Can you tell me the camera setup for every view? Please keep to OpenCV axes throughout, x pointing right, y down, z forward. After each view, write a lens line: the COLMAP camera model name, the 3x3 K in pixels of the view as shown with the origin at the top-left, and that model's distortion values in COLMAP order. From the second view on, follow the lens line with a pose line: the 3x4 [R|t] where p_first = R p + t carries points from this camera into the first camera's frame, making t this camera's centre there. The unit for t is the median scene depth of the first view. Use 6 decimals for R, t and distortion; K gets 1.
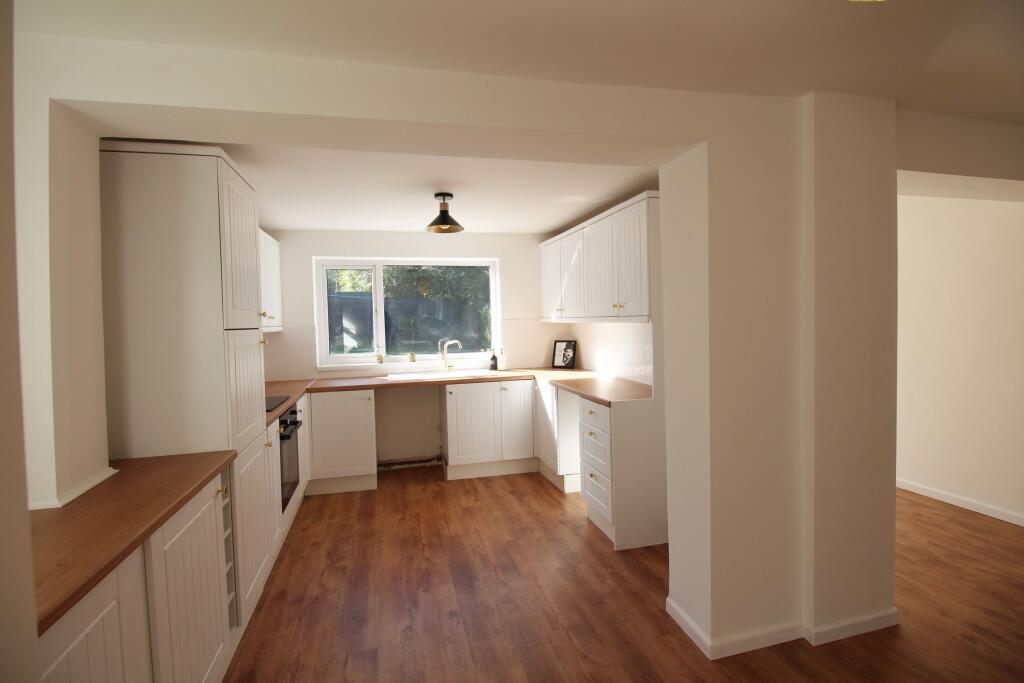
lens RADIAL K [[474.5, 0, 506.6], [0, 474.5, 331.6], [0, 0, 1]] dist [0.001155, -0.014214]
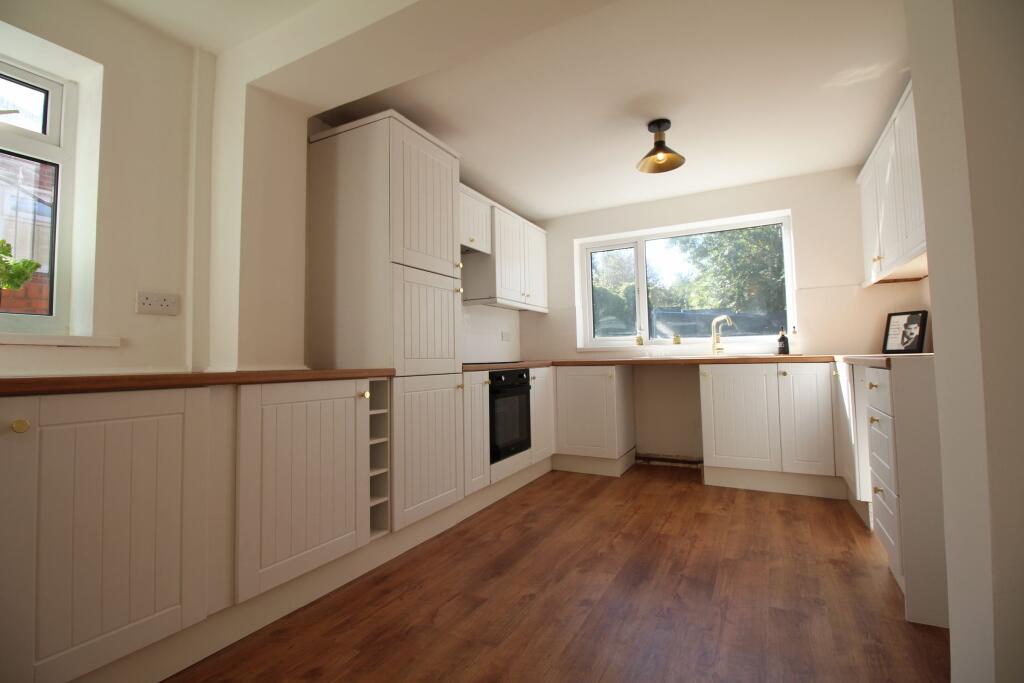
lens RADIAL K [[474.5, 0, 506.6], [0, 474.5, 331.6], [0, 0, 1]] dist [0.001155, -0.014214]
pose [[0.734577, -0.027362, -0.677974, 0.221813], [-0.015758, 0.998229, -0.057361, 0.128749], [0.678343, 0.052820, 0.732844, 0.204400]]
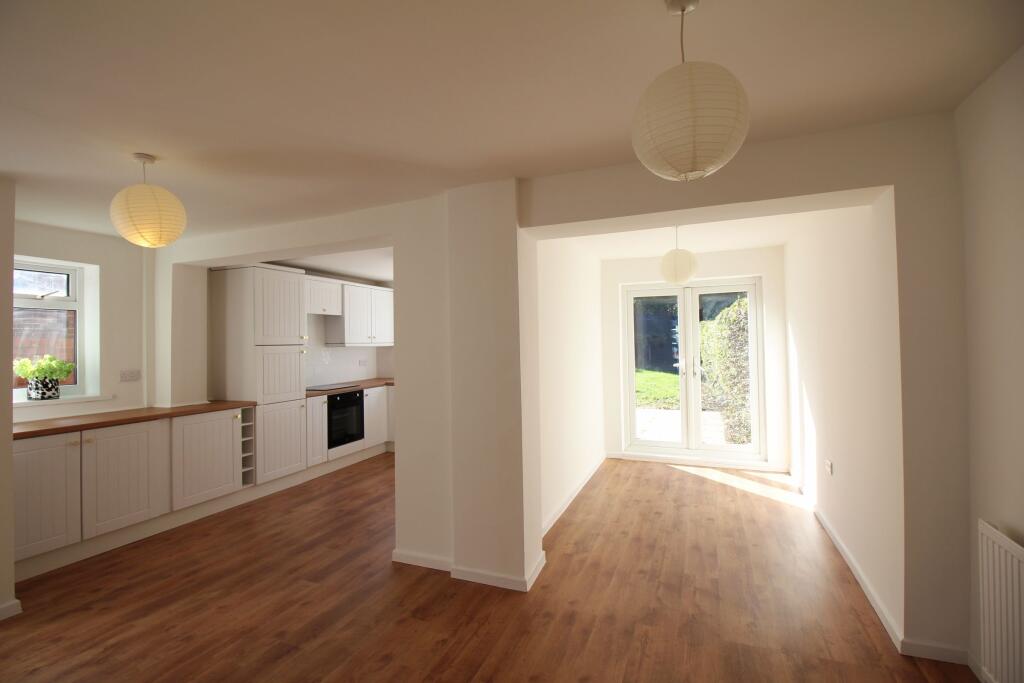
lens RADIAL K [[474.5, 0, 506.6], [0, 474.5, 331.6], [0, 0, 1]] dist [0.001155, -0.014214]
pose [[0.802244, -0.001302, -0.596995, 0.937050], [-0.016035, 0.999590, -0.023729, -0.019477], [0.596781, 0.028609, 0.801894, -0.034588]]
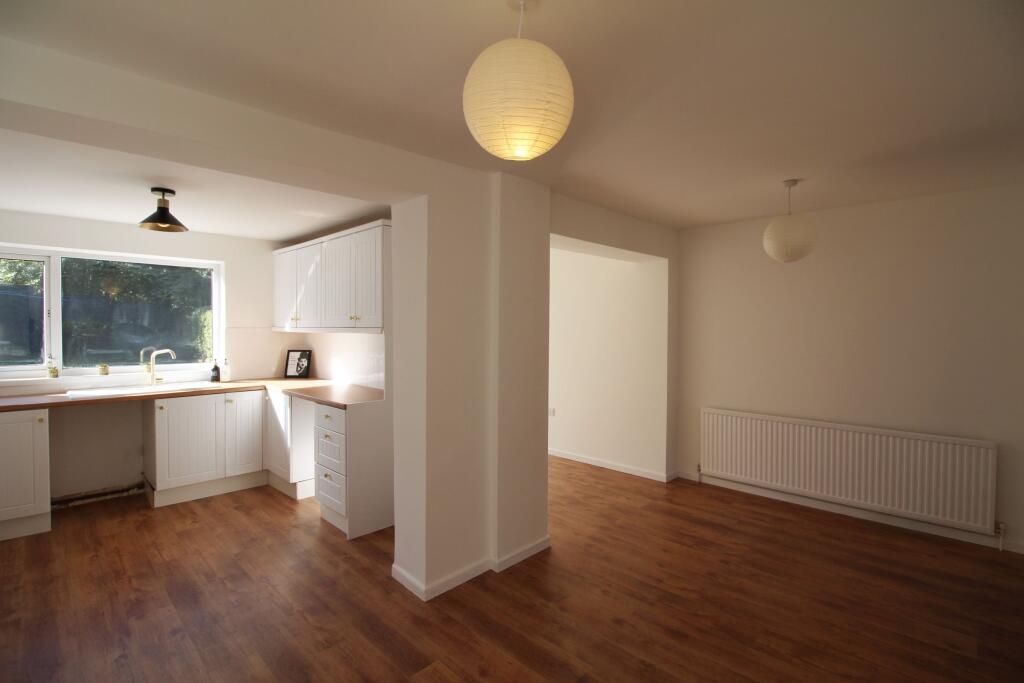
lens RADIAL K [[474.5, 0, 506.6], [0, 474.5, 331.6], [0, 0, 1]] dist [0.001155, -0.014214]
pose [[0.855281, 0.021867, 0.517702, -0.030236], [-0.009710, 0.999610, -0.026181, 0.002479], [-0.518073, 0.017365, 0.855160, -0.118204]]
